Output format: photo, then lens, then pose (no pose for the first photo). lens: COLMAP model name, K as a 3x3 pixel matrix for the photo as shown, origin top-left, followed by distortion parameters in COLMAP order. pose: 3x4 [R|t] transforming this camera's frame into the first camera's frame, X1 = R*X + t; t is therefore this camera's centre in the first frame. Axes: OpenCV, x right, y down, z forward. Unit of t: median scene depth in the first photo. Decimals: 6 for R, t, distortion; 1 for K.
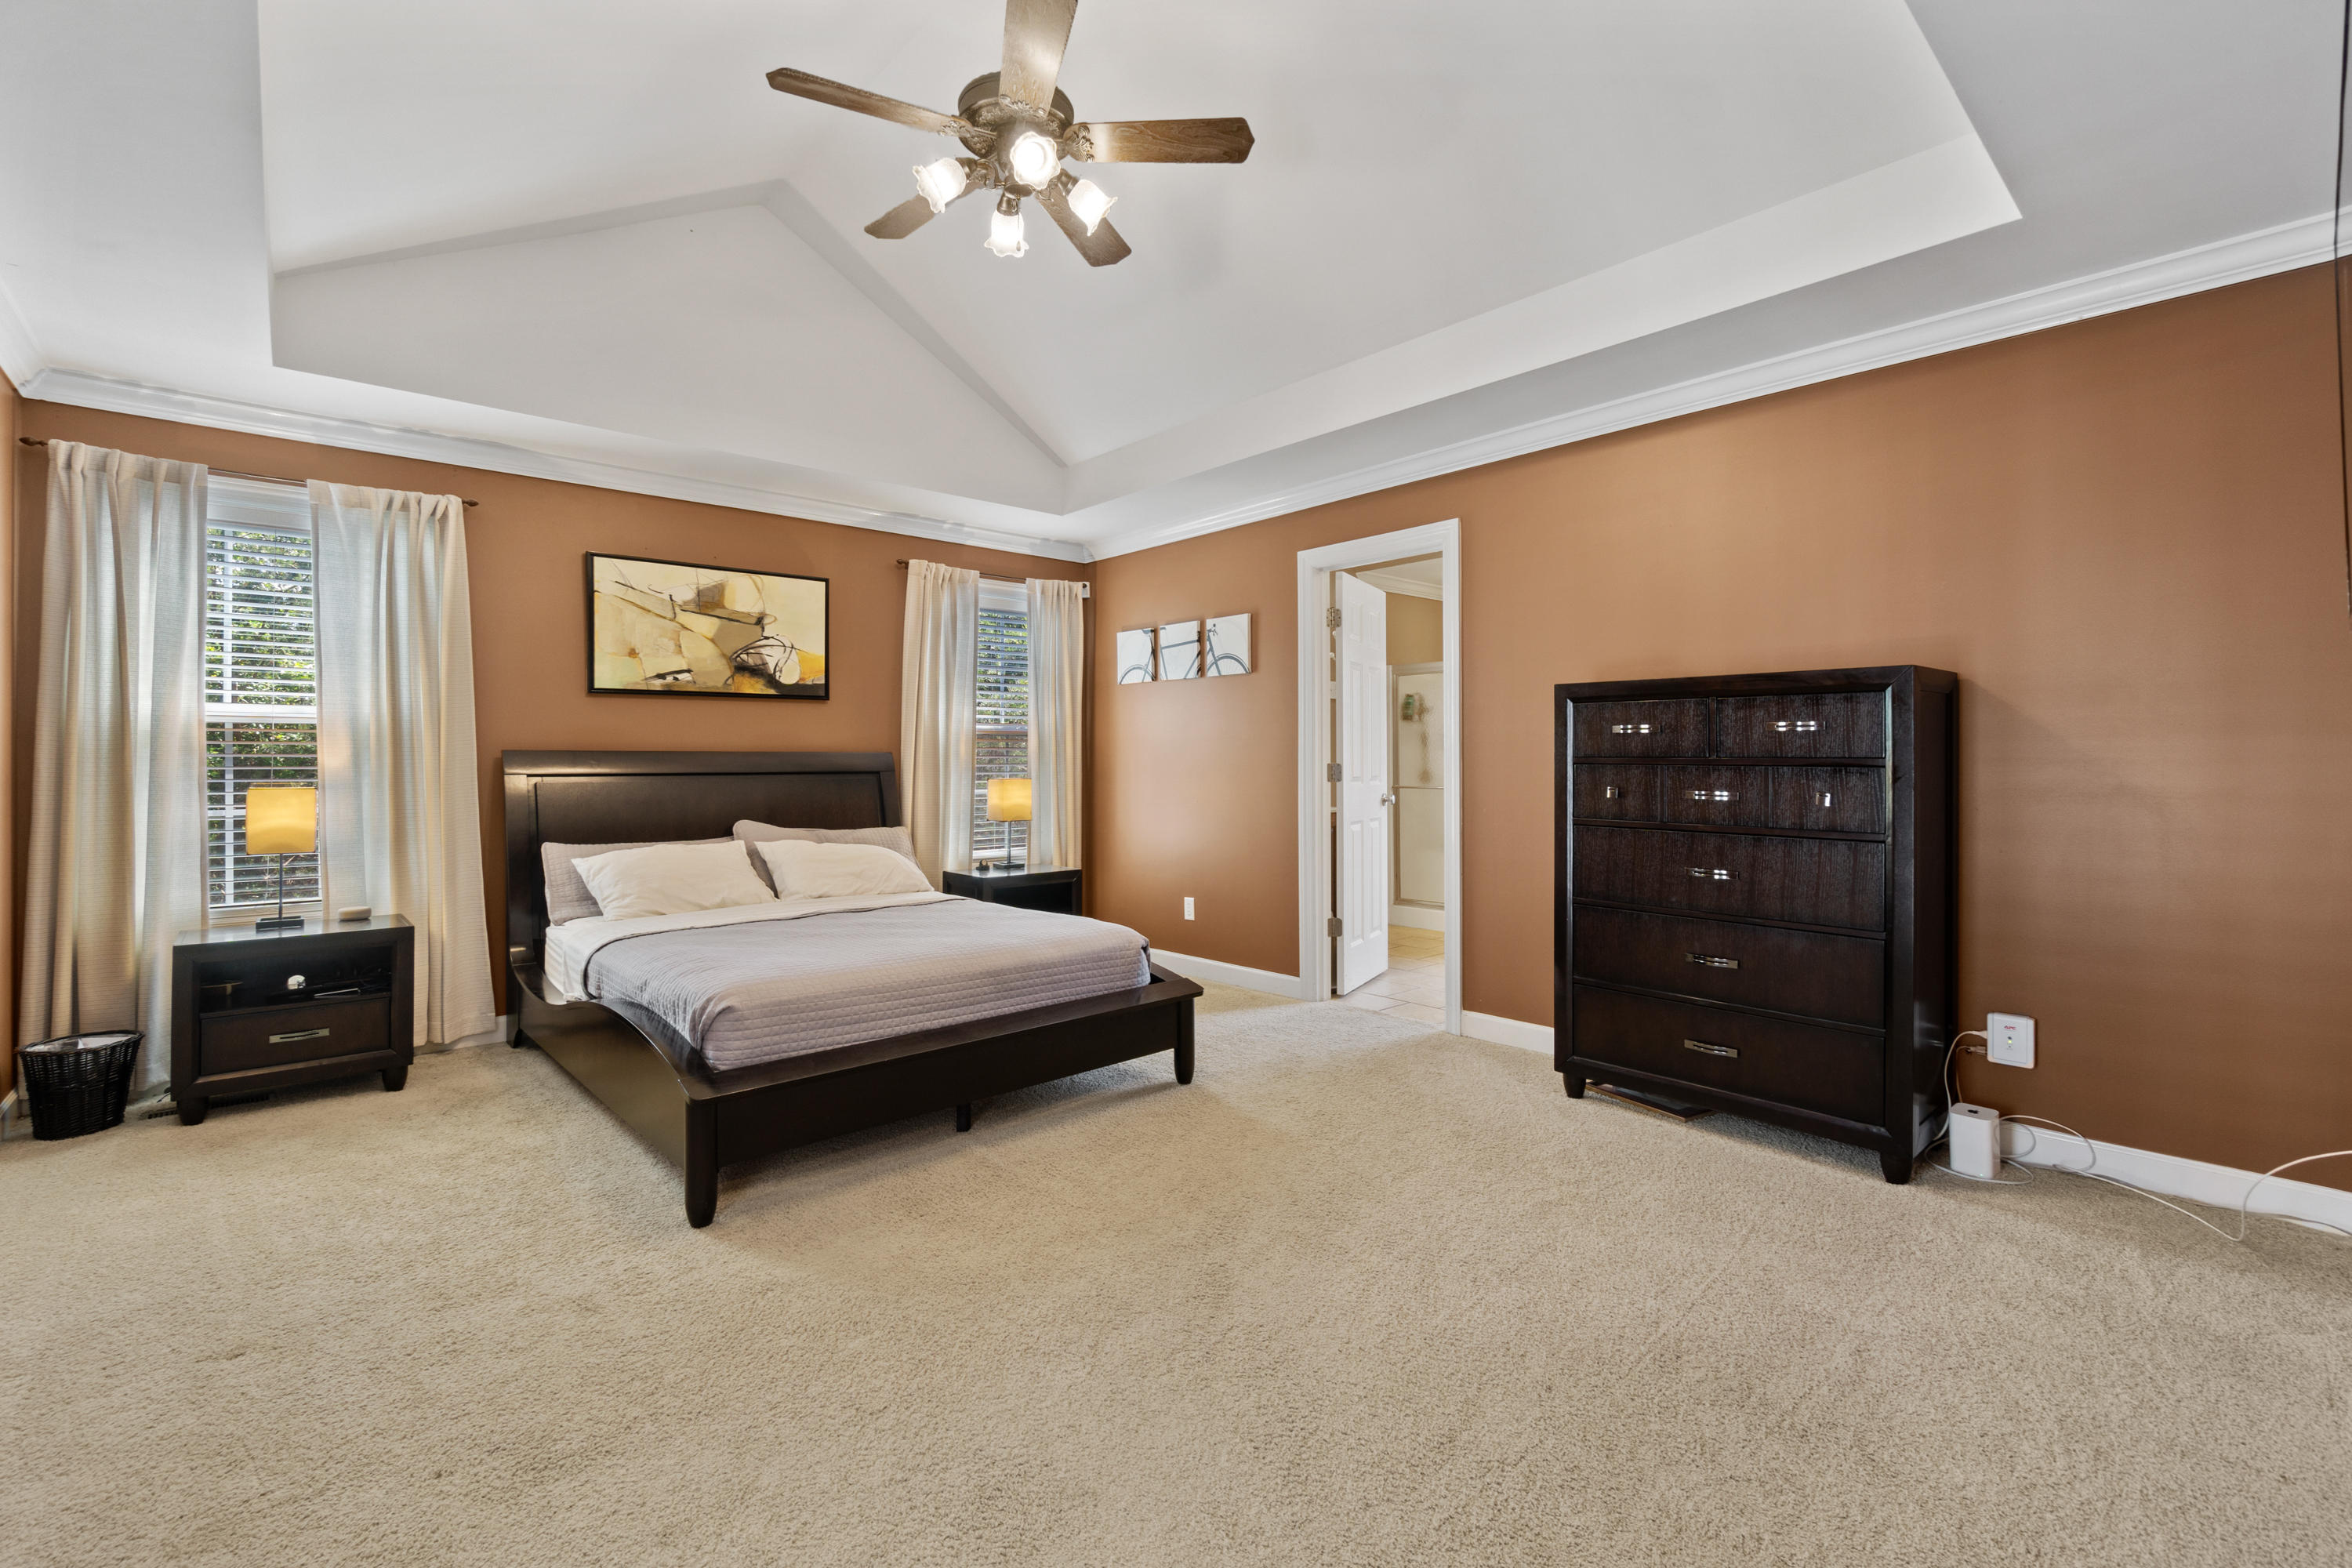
lens RADIAL K [[1007.5, 0, 1163.3], [0, 1007.5, 766.9], [0, 0, 1]] dist [-0.000945, 0.000171]
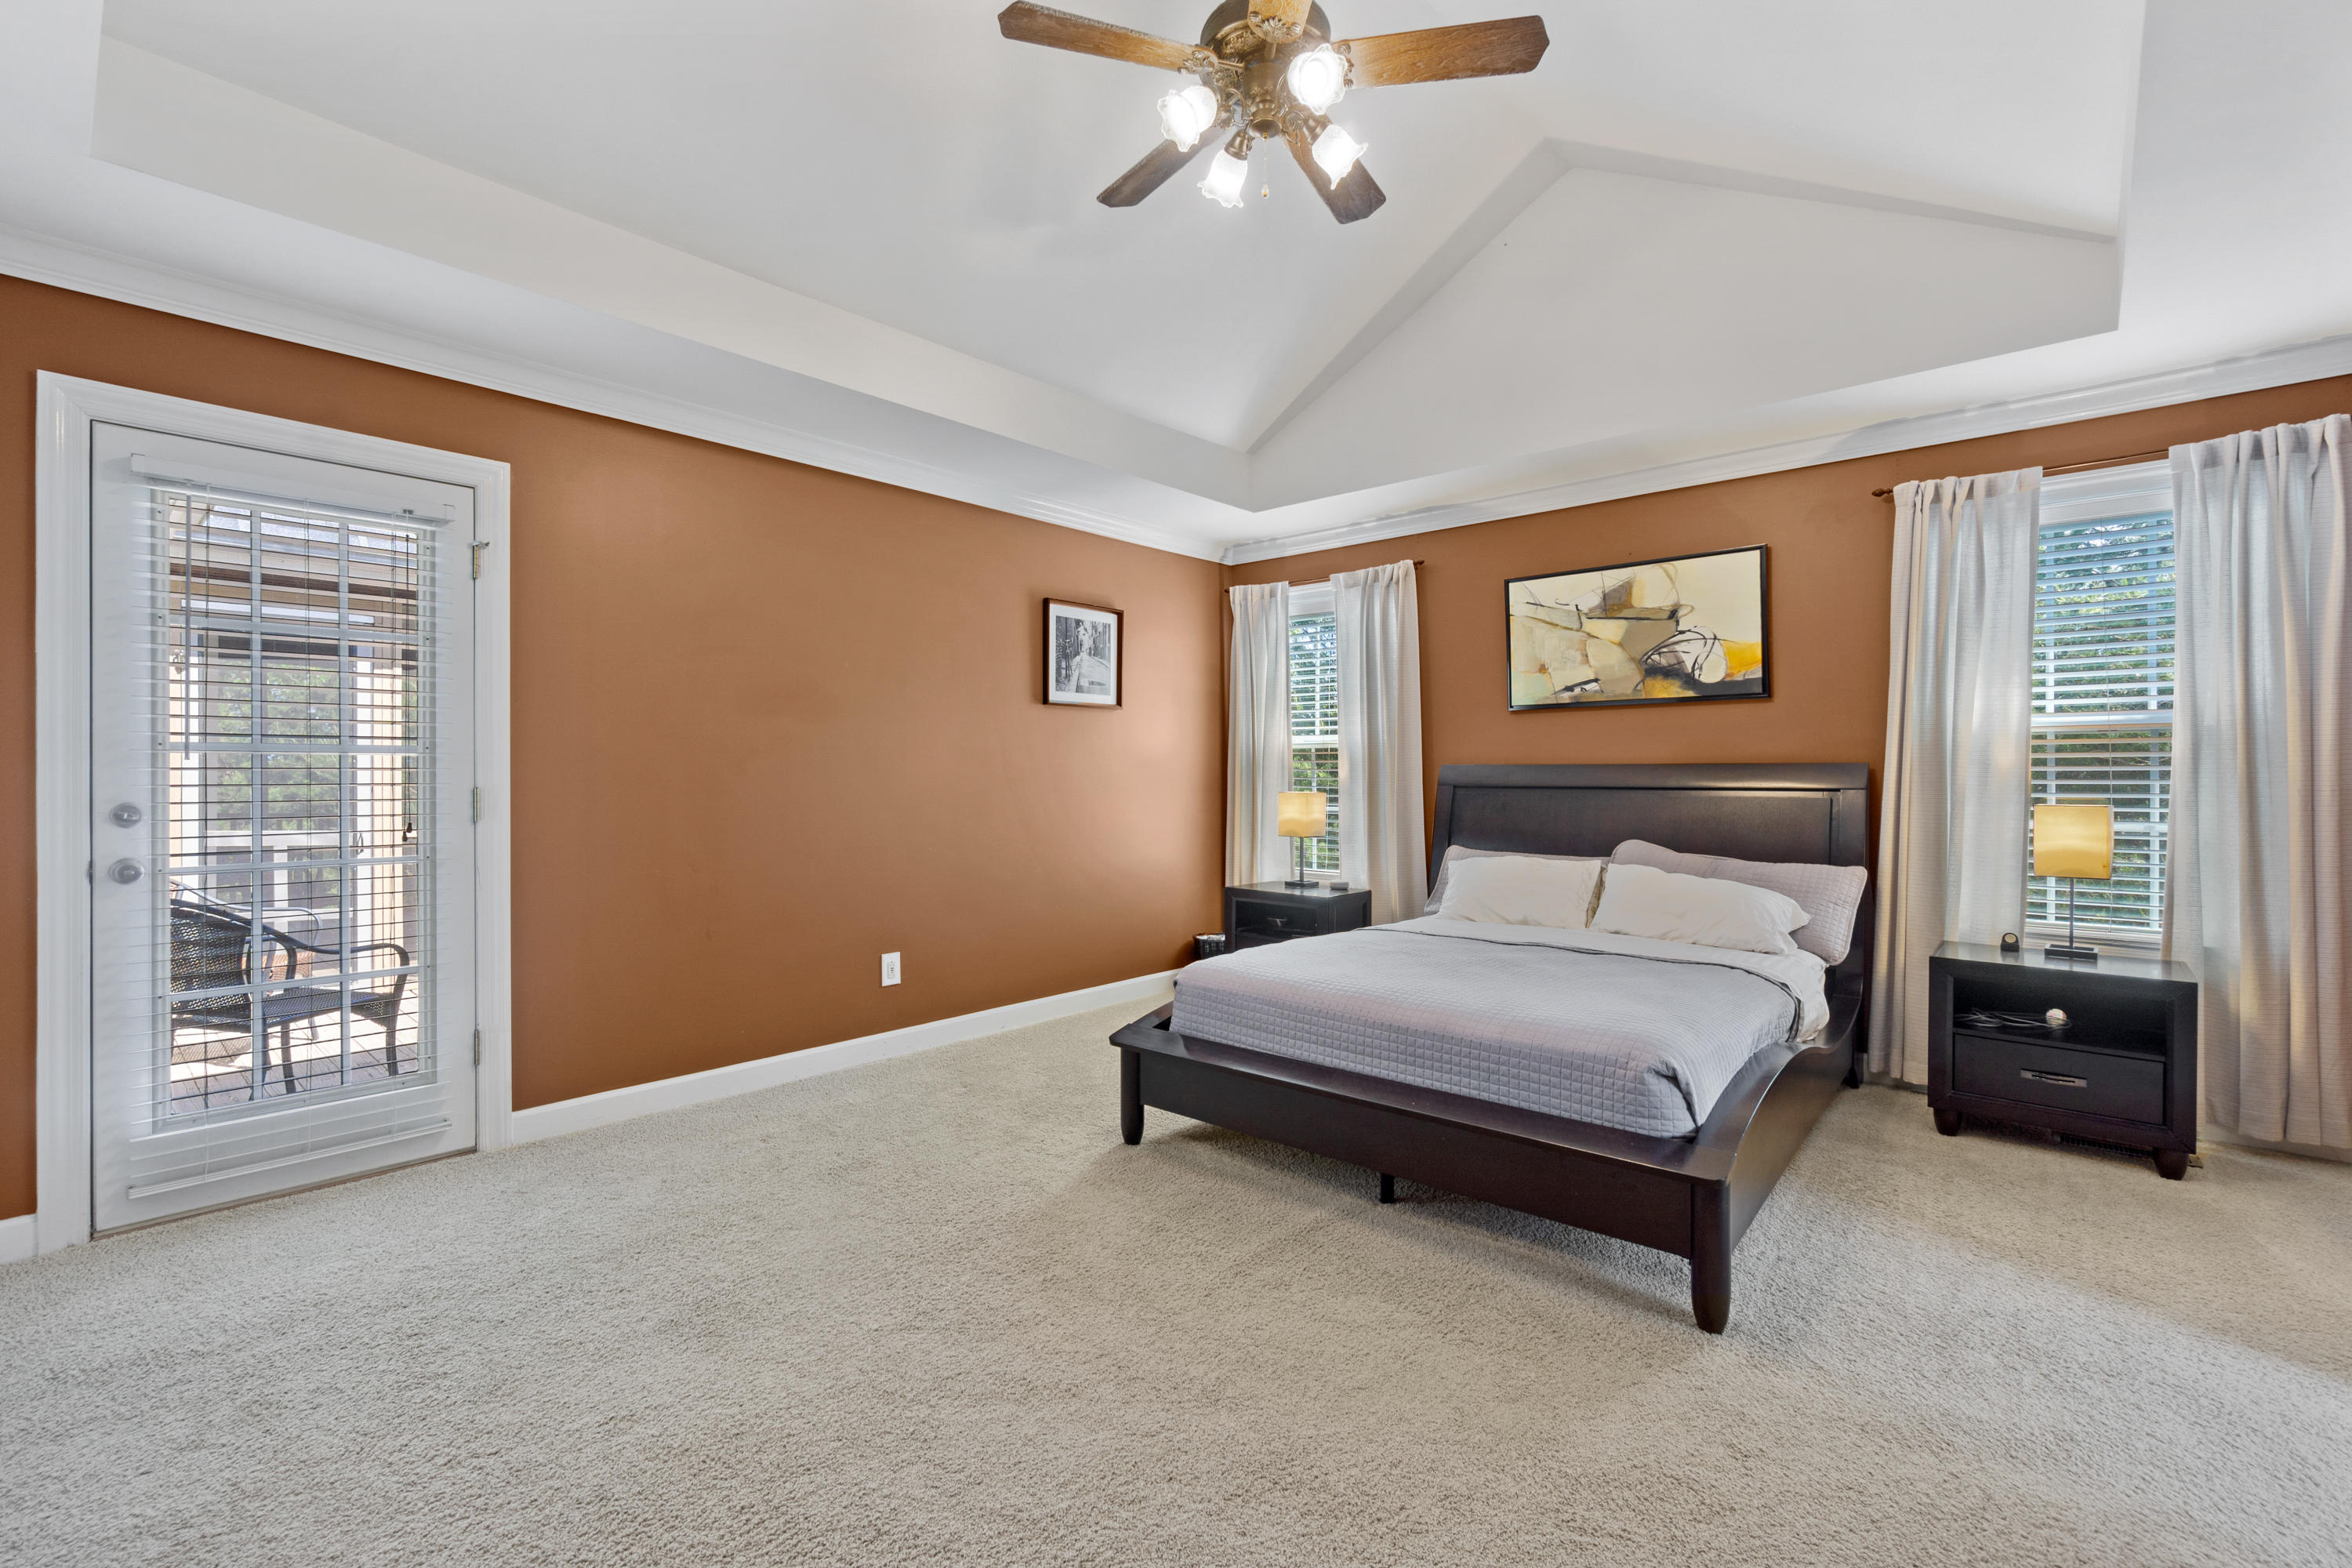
lens RADIAL K [[1022.5, 0, 1179.9], [0, 1022.5, 774.7], [0, 0, 1]] dist [-0.000973, -0.000380]
pose [[0.133117, 0.002289, -0.991098, 0.444517], [-0.007455, 0.999971, 0.001308, -0.003900], [0.991072, 0.007214, 0.133130, 0.484678]]
